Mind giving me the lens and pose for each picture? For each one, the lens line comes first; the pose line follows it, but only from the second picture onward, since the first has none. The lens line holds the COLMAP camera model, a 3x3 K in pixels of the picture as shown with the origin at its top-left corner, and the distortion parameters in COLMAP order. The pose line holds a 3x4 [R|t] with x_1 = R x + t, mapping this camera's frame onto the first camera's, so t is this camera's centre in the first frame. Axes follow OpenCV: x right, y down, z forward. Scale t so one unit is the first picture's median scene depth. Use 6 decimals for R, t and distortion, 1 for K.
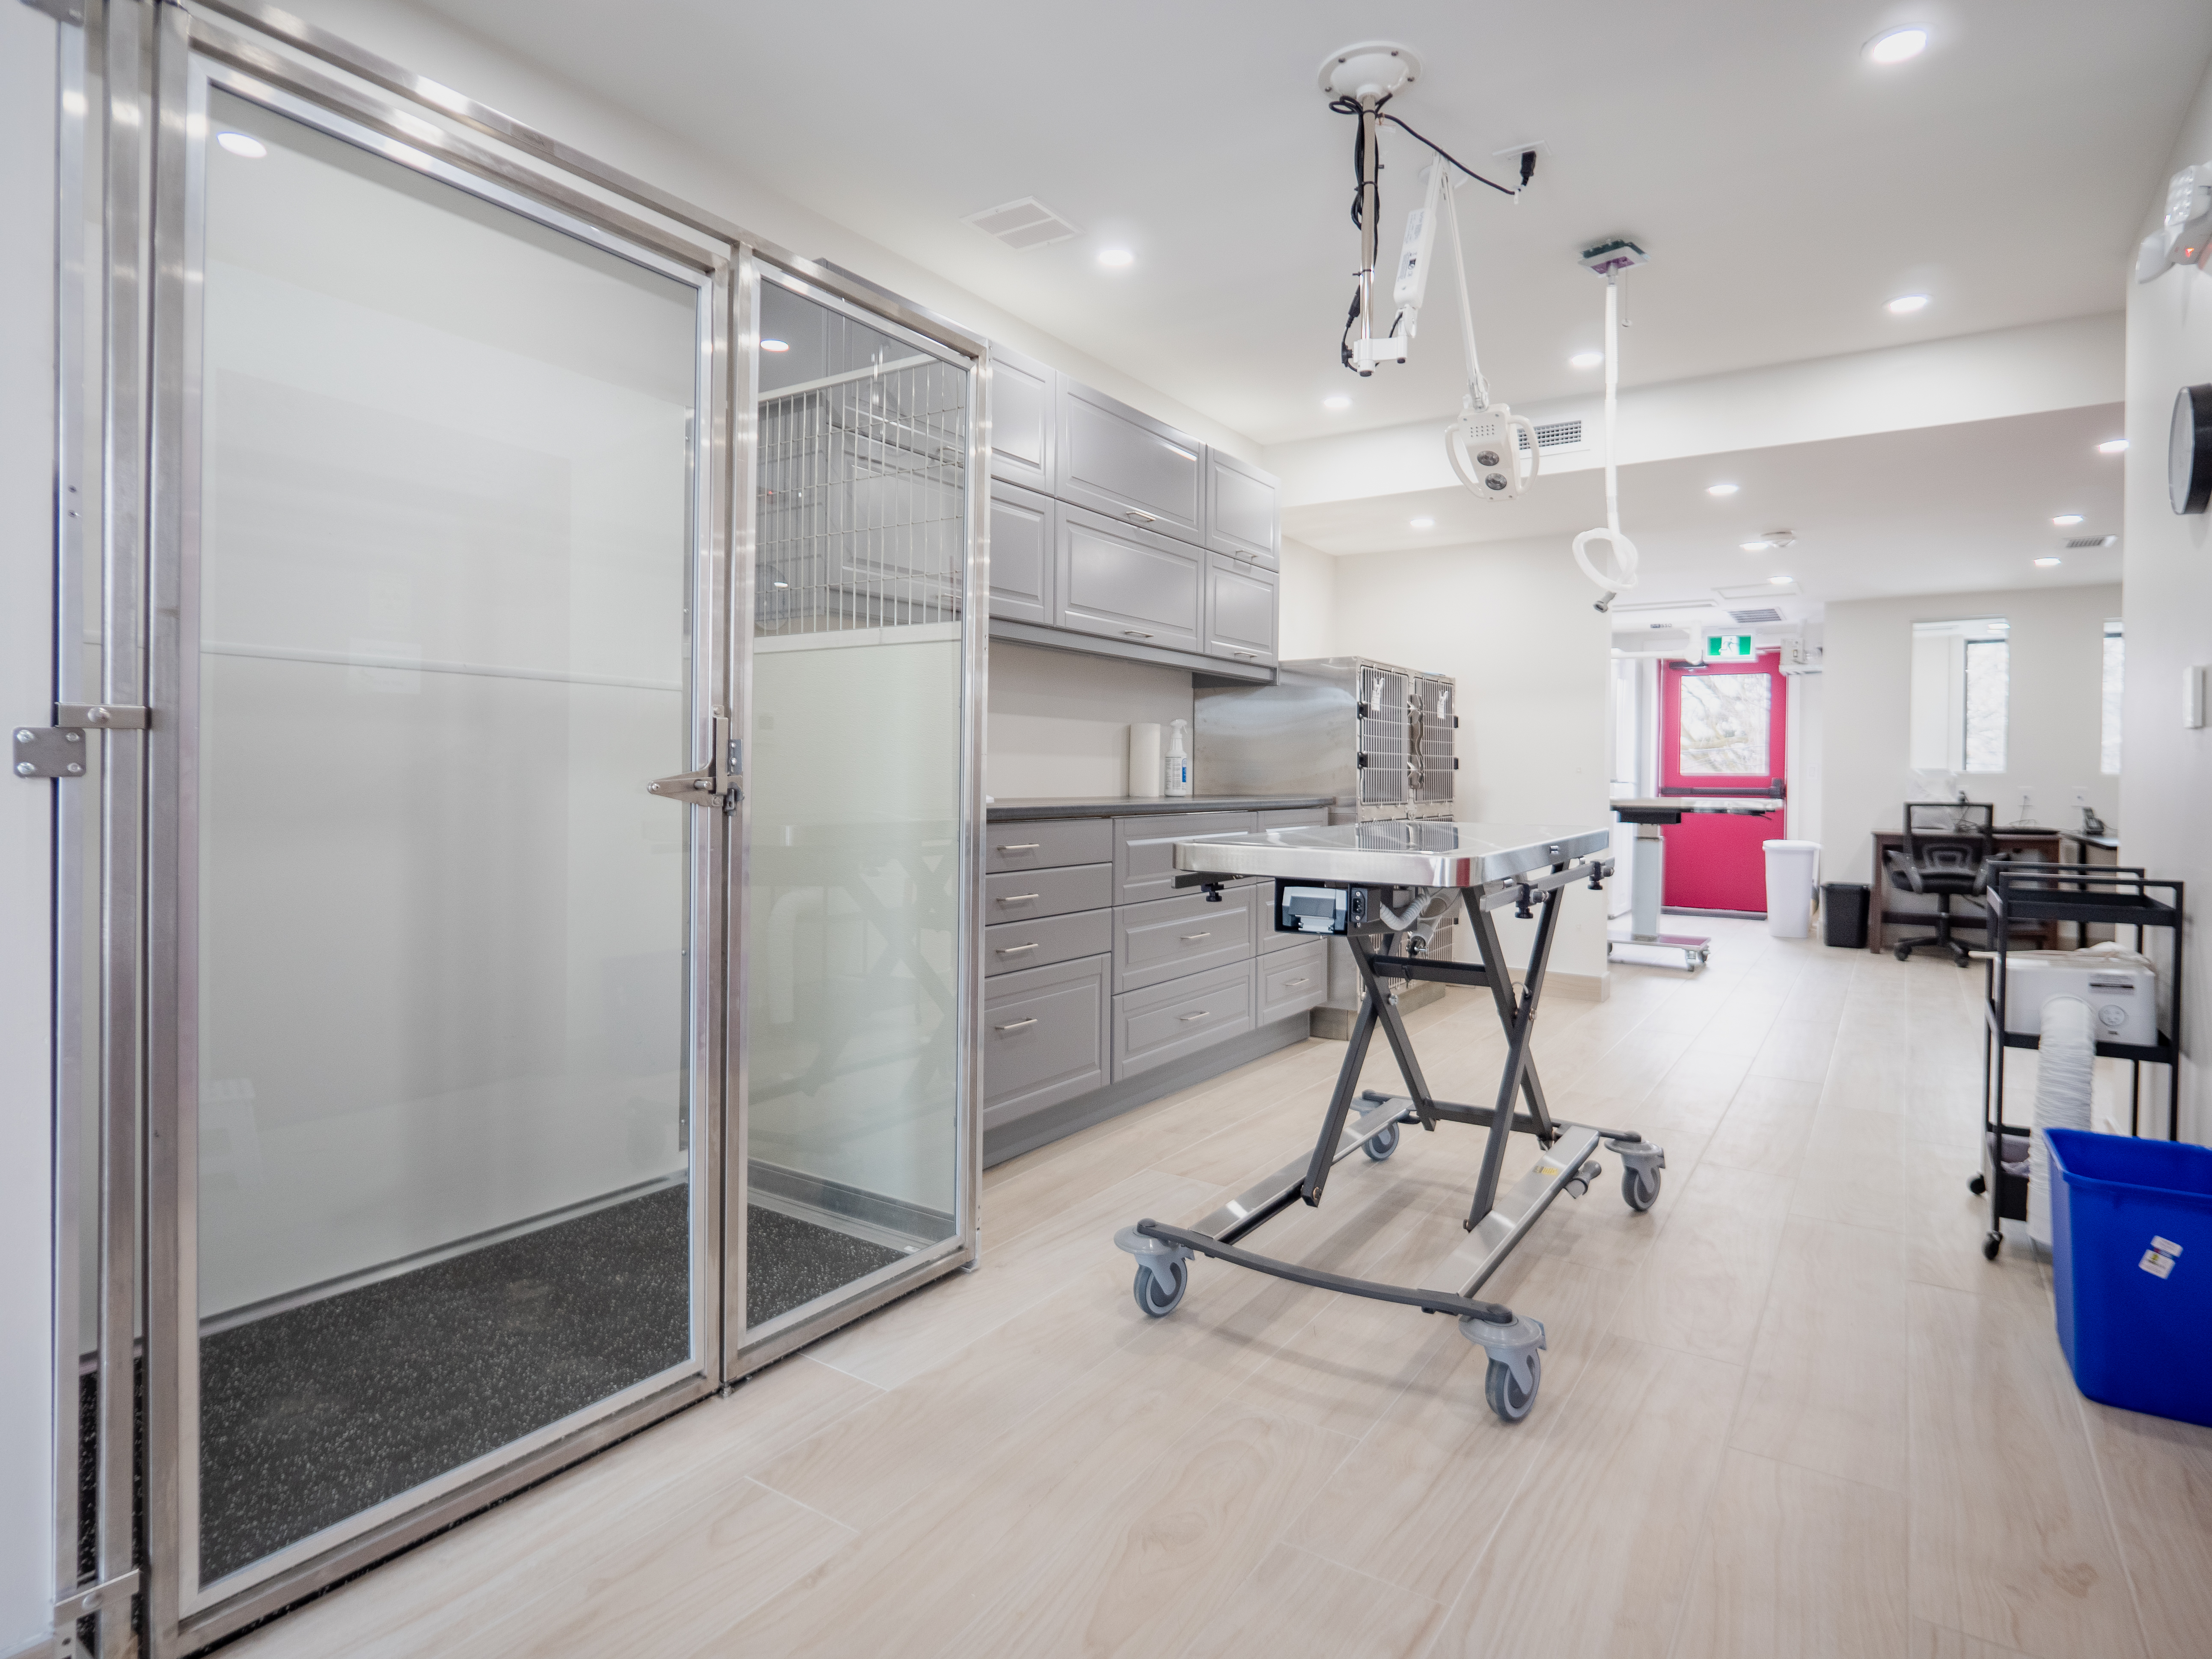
lens RADIAL K [[1205.3, 0, 1108.4], [0, 1205.3, 814.5], [0, 0, 1]] dist [-0.008441, -0.001939]
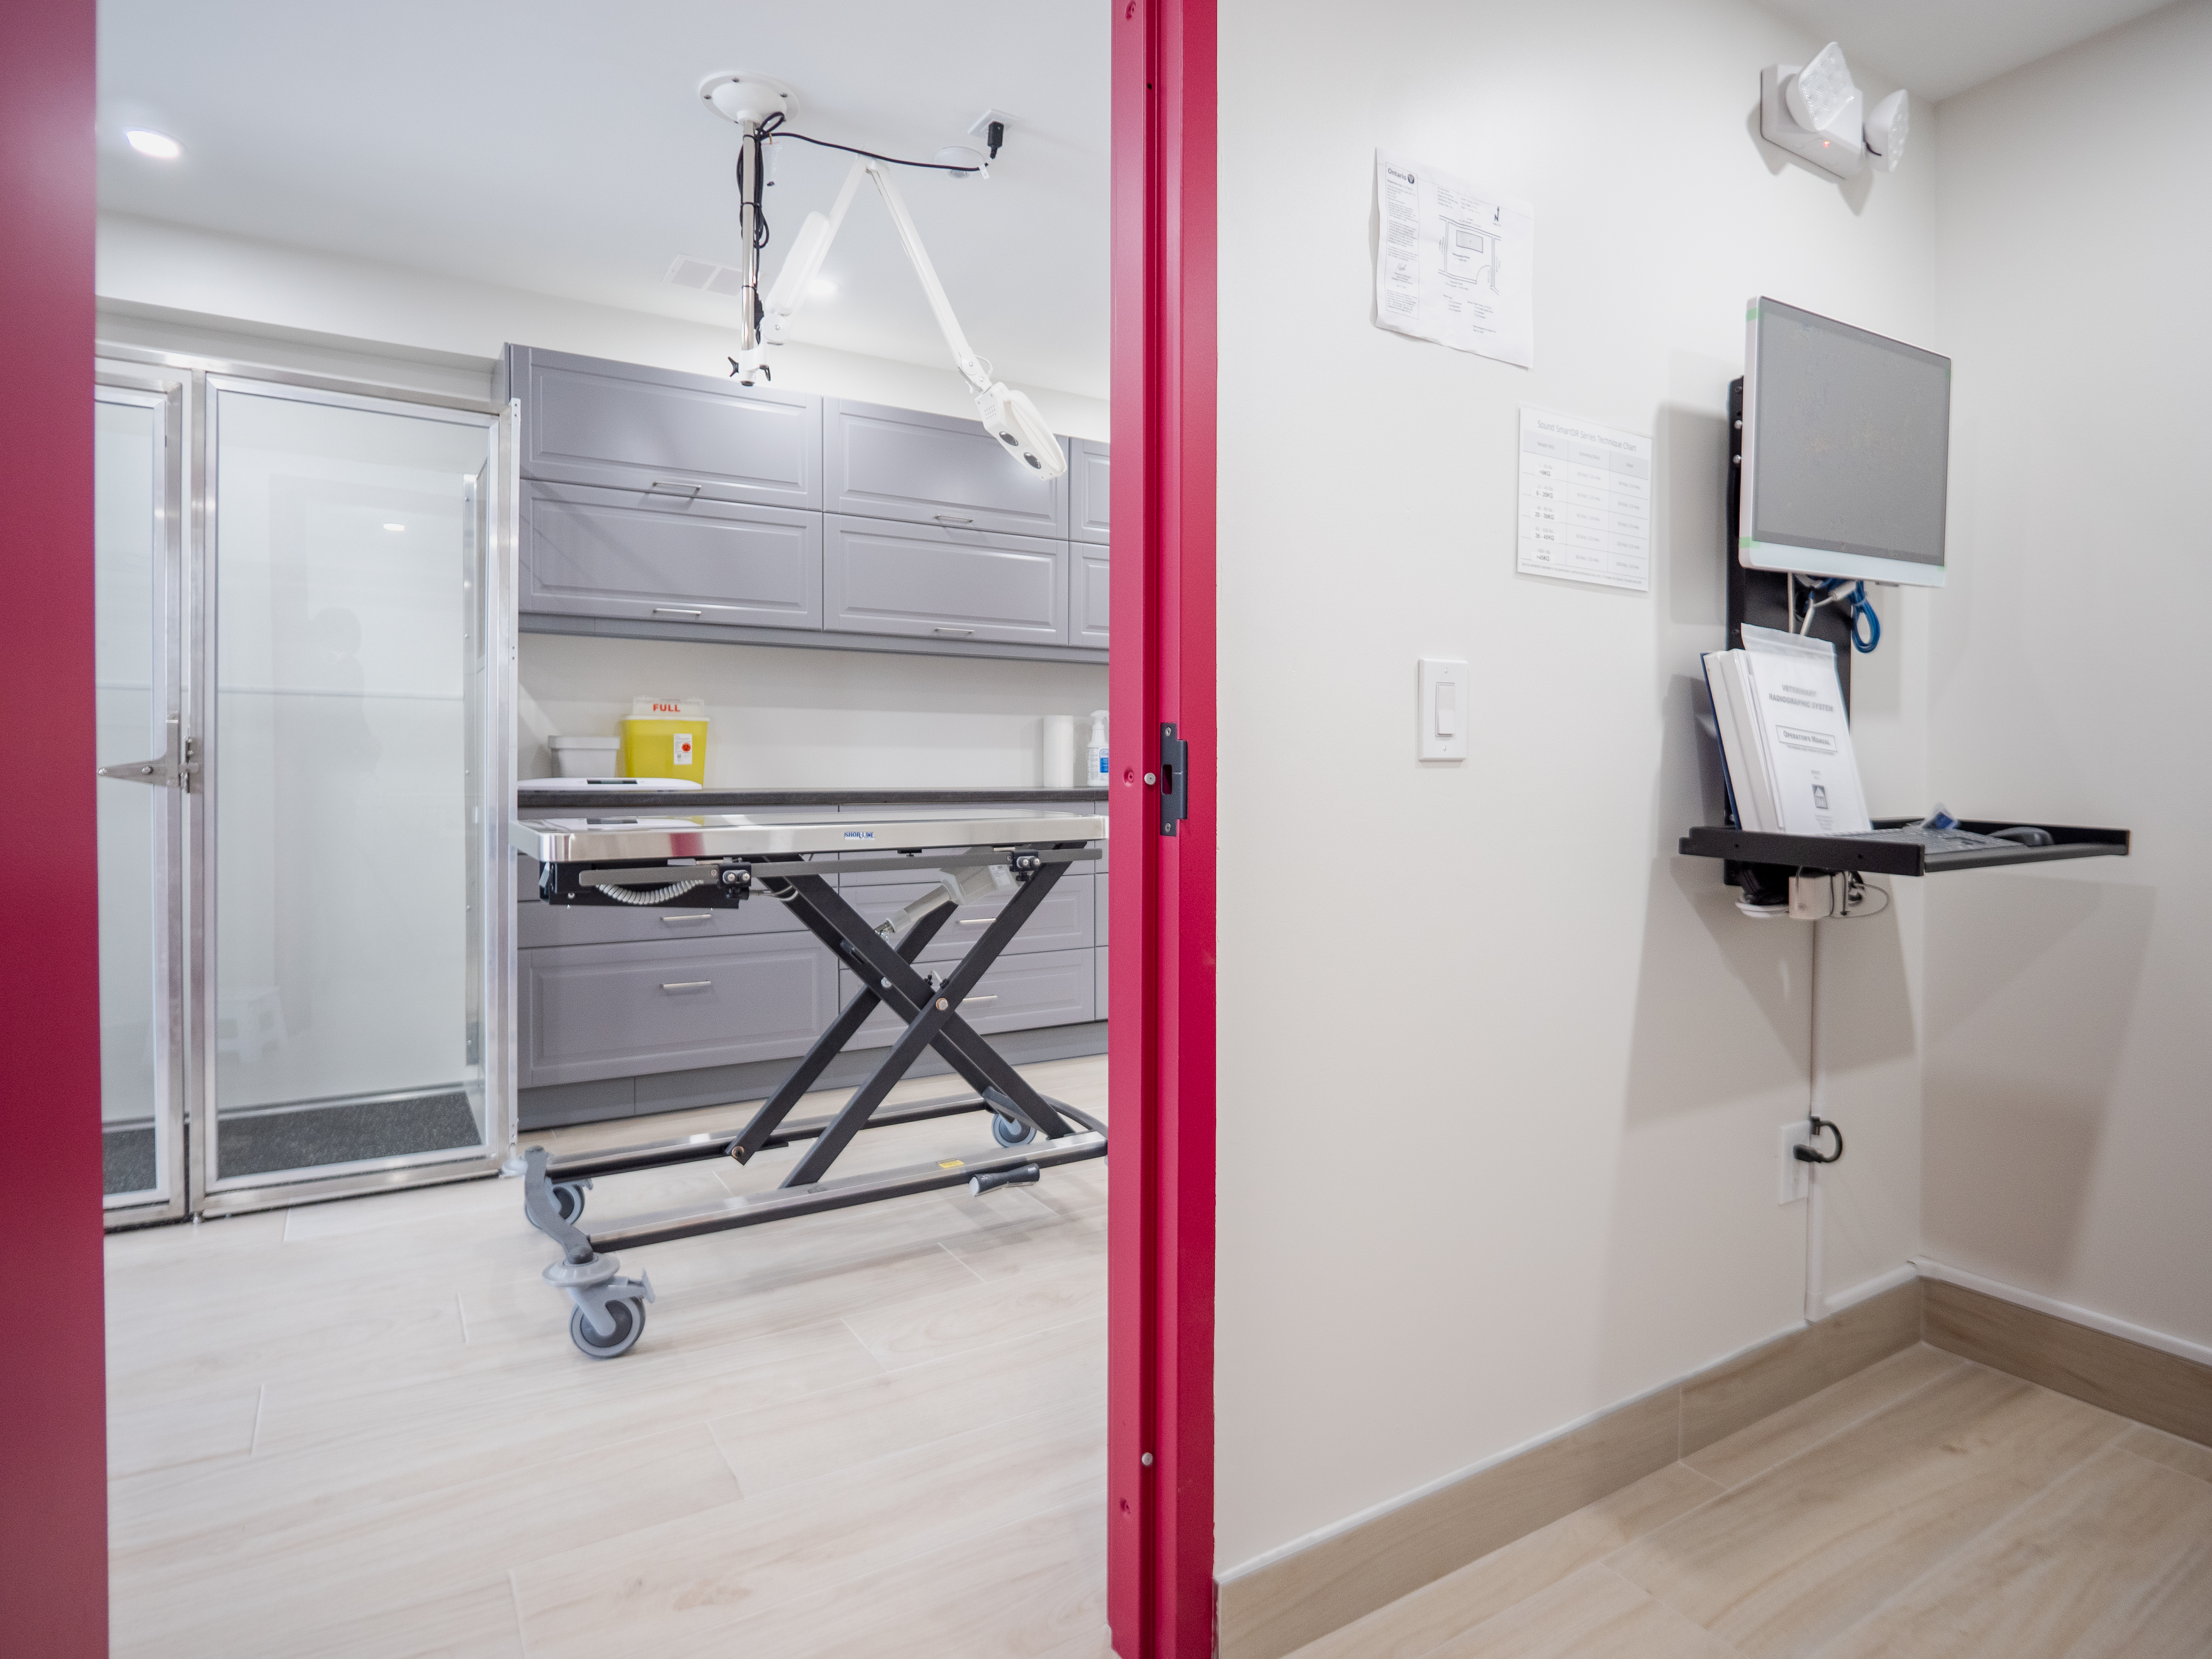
lens RADIAL K [[1205.3, 0, 1110.9], [0, 1205.3, 815.9], [0, 0, 1]] dist [-0.008441, -0.001939]
pose [[0.905761, 0.013050, -0.423588, 0.854503], [-0.011016, 0.999913, 0.007250, 0.002585], [0.423646, -0.001901, 0.905826, 0.155185]]
